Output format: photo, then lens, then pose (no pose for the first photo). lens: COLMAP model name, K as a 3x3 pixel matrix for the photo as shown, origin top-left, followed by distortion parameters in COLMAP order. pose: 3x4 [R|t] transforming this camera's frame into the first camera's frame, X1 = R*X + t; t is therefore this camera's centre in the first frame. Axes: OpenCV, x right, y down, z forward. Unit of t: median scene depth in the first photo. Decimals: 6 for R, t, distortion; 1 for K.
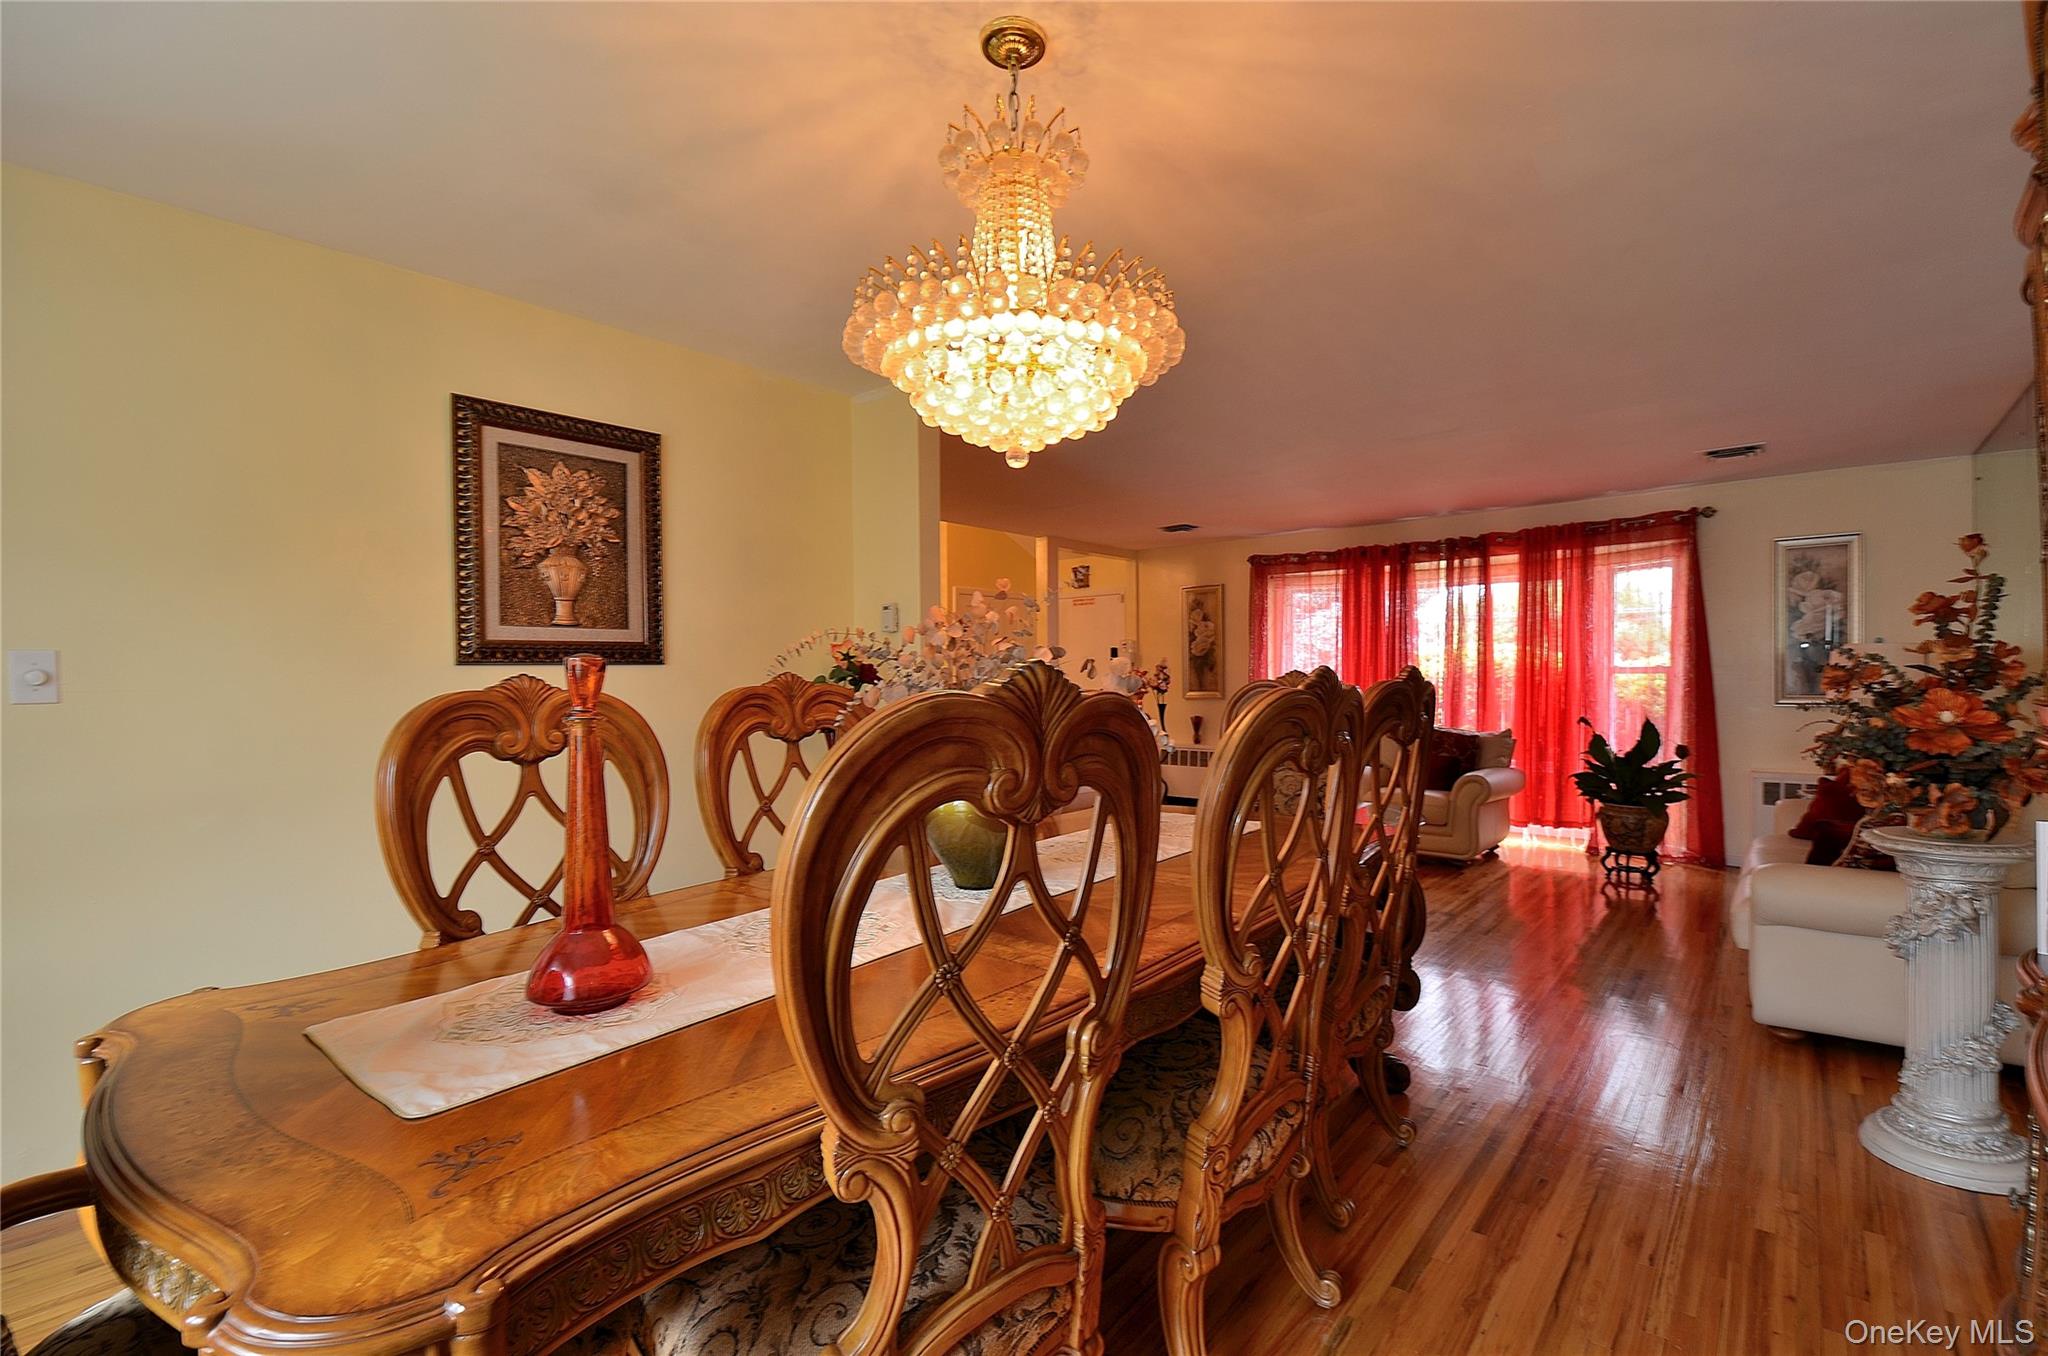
lens RADIAL K [[898.2, 0, 1032.8], [0, 898.2, 676.6], [0, 0, 1]] dist [0.004445, -0.012312]
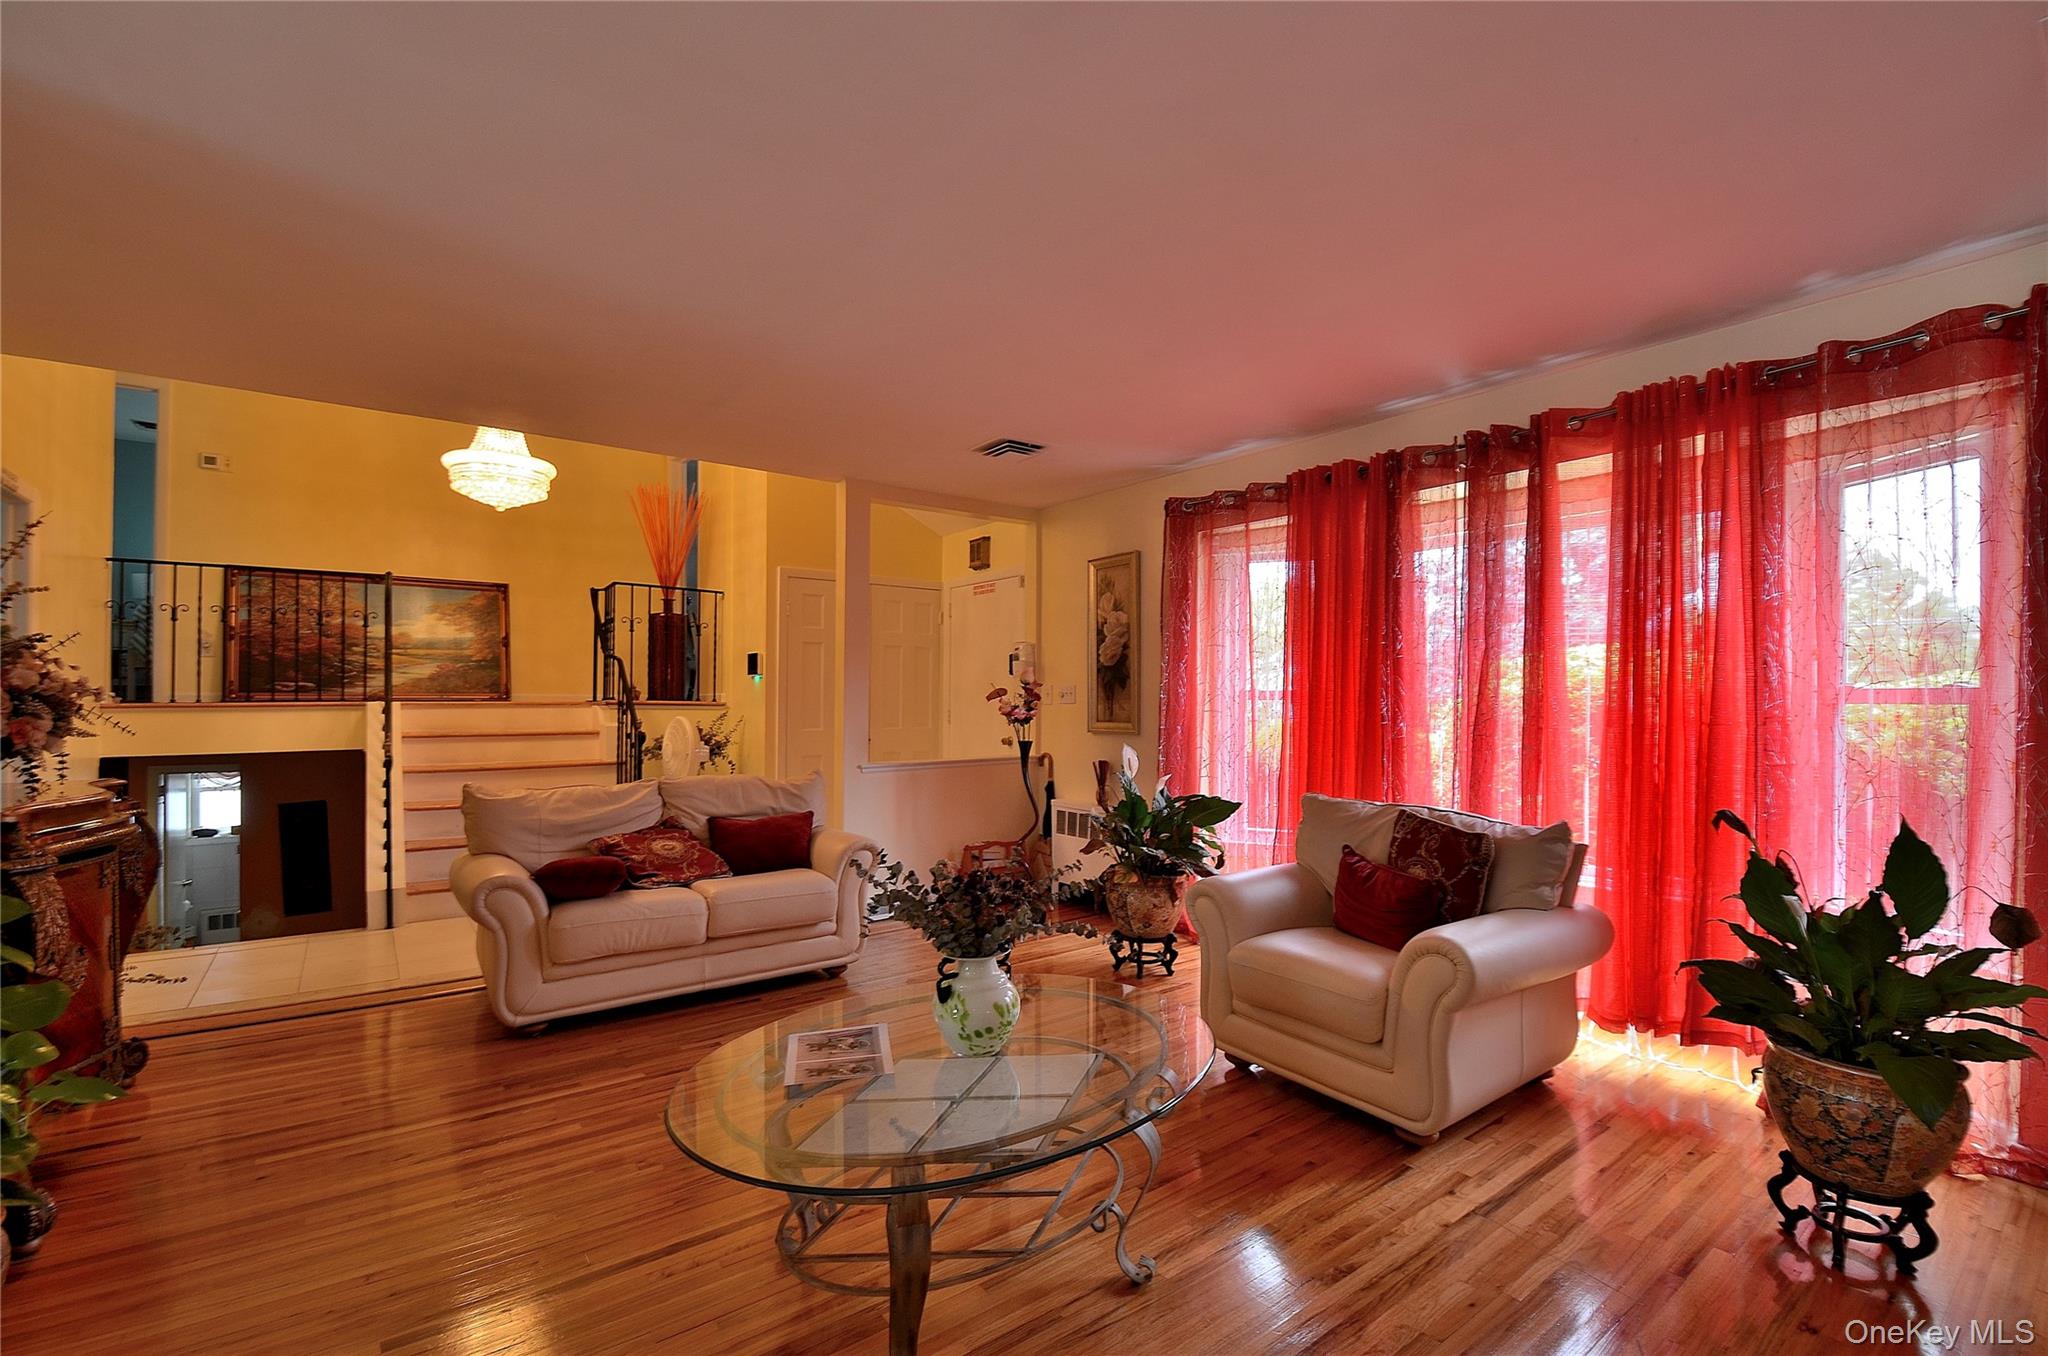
lens RADIAL K [[898.2, 0, 1038.6], [0, 898.2, 683.5], [0, 0, 1]] dist [0.004445, -0.012312]
pose [[0.980810, 0.009508, -0.194734, 0.338168], [-0.012307, 0.999838, -0.013167, -0.002429], [0.194577, 0.015311, 0.980768, 0.476014]]
